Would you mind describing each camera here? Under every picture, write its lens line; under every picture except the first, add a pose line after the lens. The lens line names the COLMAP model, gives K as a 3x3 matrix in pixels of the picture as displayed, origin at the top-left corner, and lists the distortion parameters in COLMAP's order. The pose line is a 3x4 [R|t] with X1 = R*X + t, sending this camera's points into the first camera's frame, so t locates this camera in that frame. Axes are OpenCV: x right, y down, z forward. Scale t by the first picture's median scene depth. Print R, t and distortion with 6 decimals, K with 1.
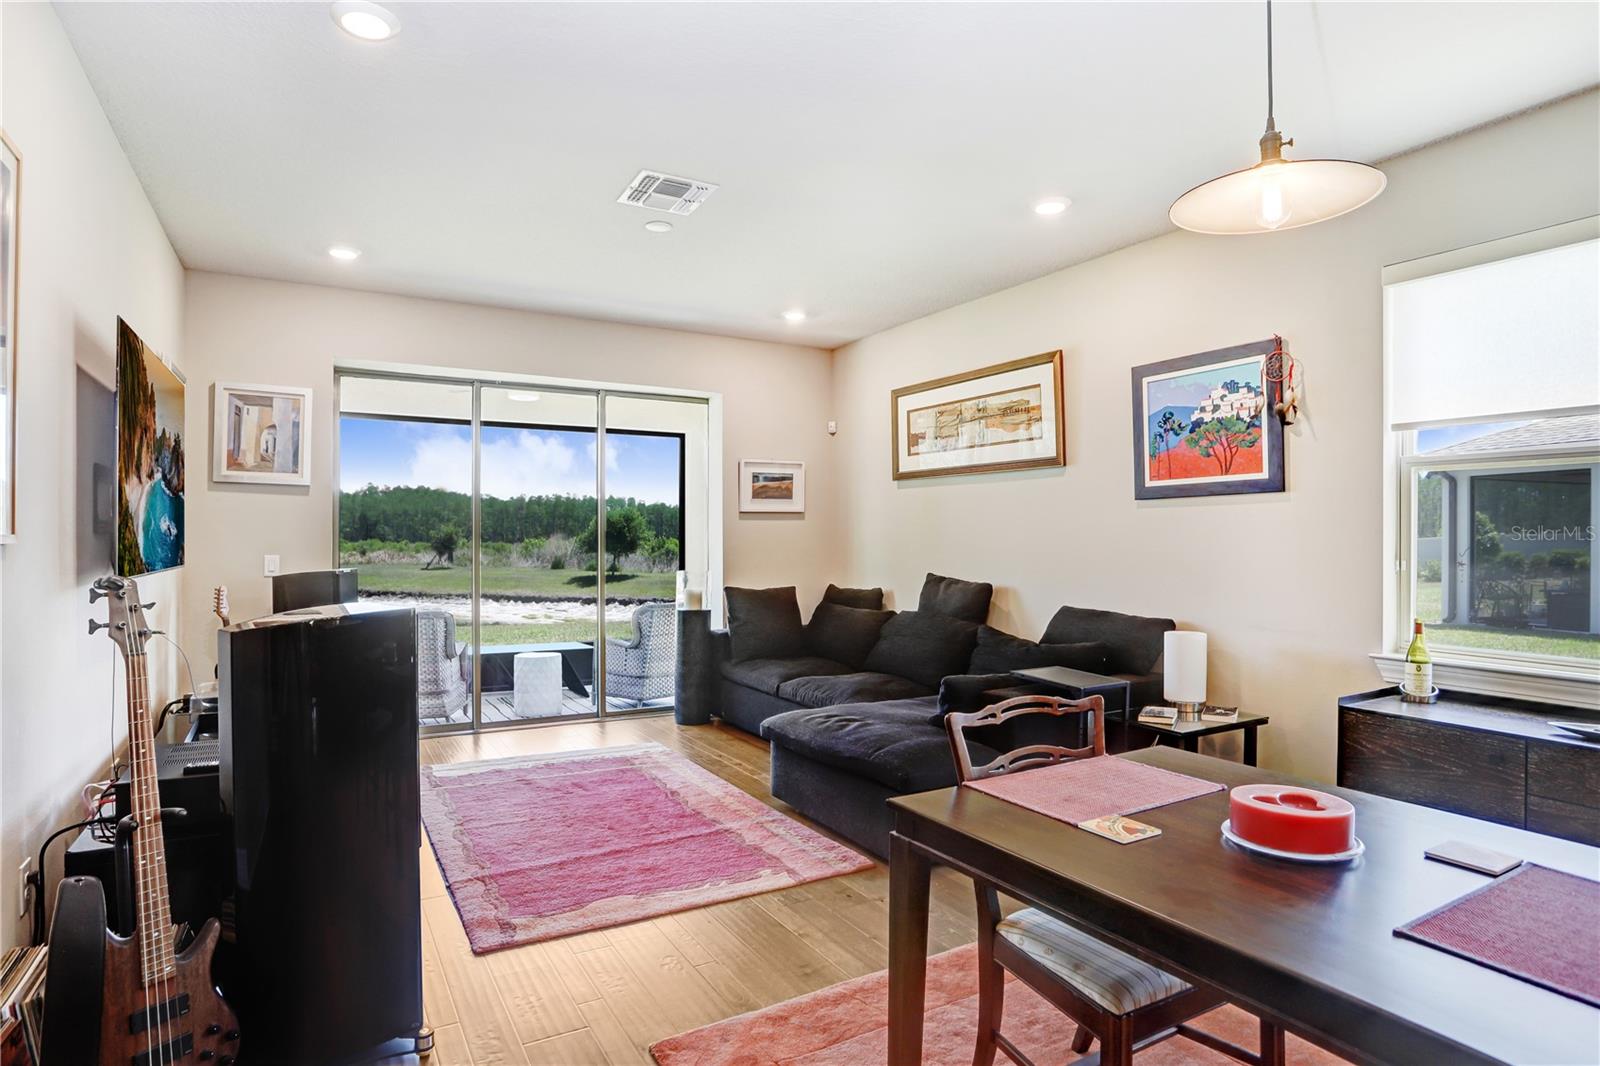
lens RADIAL K [[985.9, 0, 833.8], [0, 985.9, 536.4], [0, 0, 1]] dist [-0.011305, 0.003469]
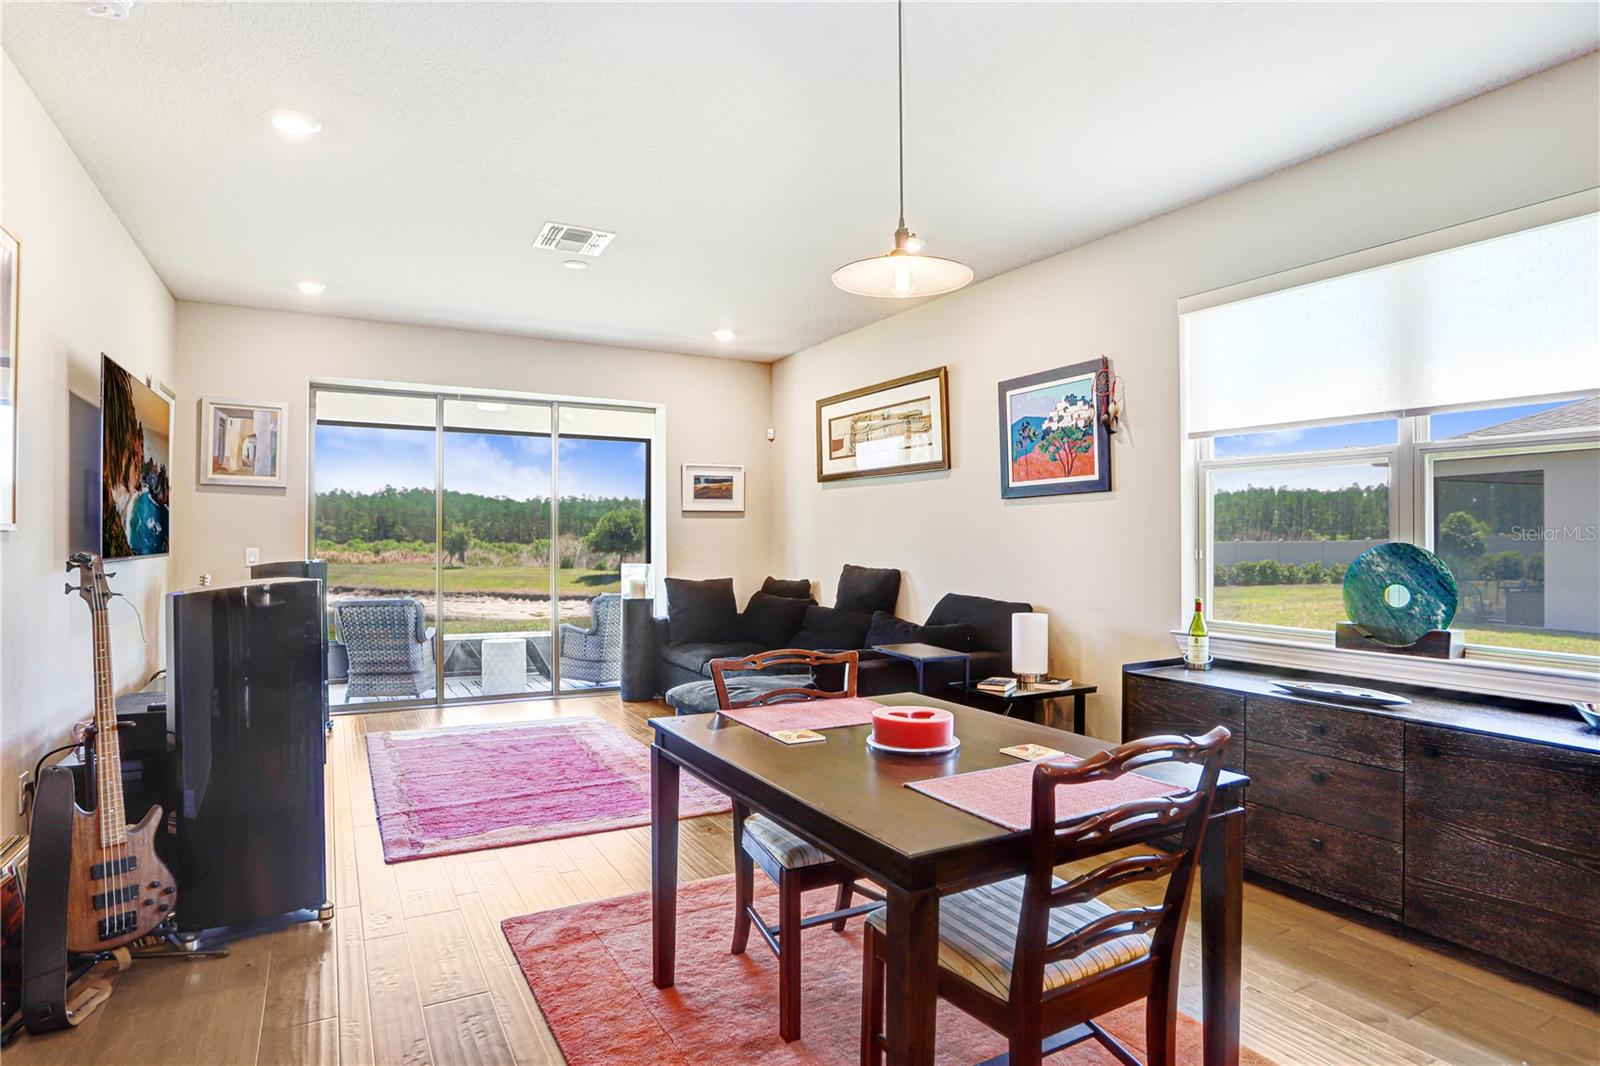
lens RADIAL K [[978.4, 0, 826.3], [0, 978.4, 533.6], [0, 0, 1]] dist [0.000894, -0.000119]
pose [[0.999748, -0.000393, -0.022459, 0.143931], [0.000304, 0.999992, -0.003935, 0.008312], [0.022461, 0.003927, 0.999740, -0.149153]]
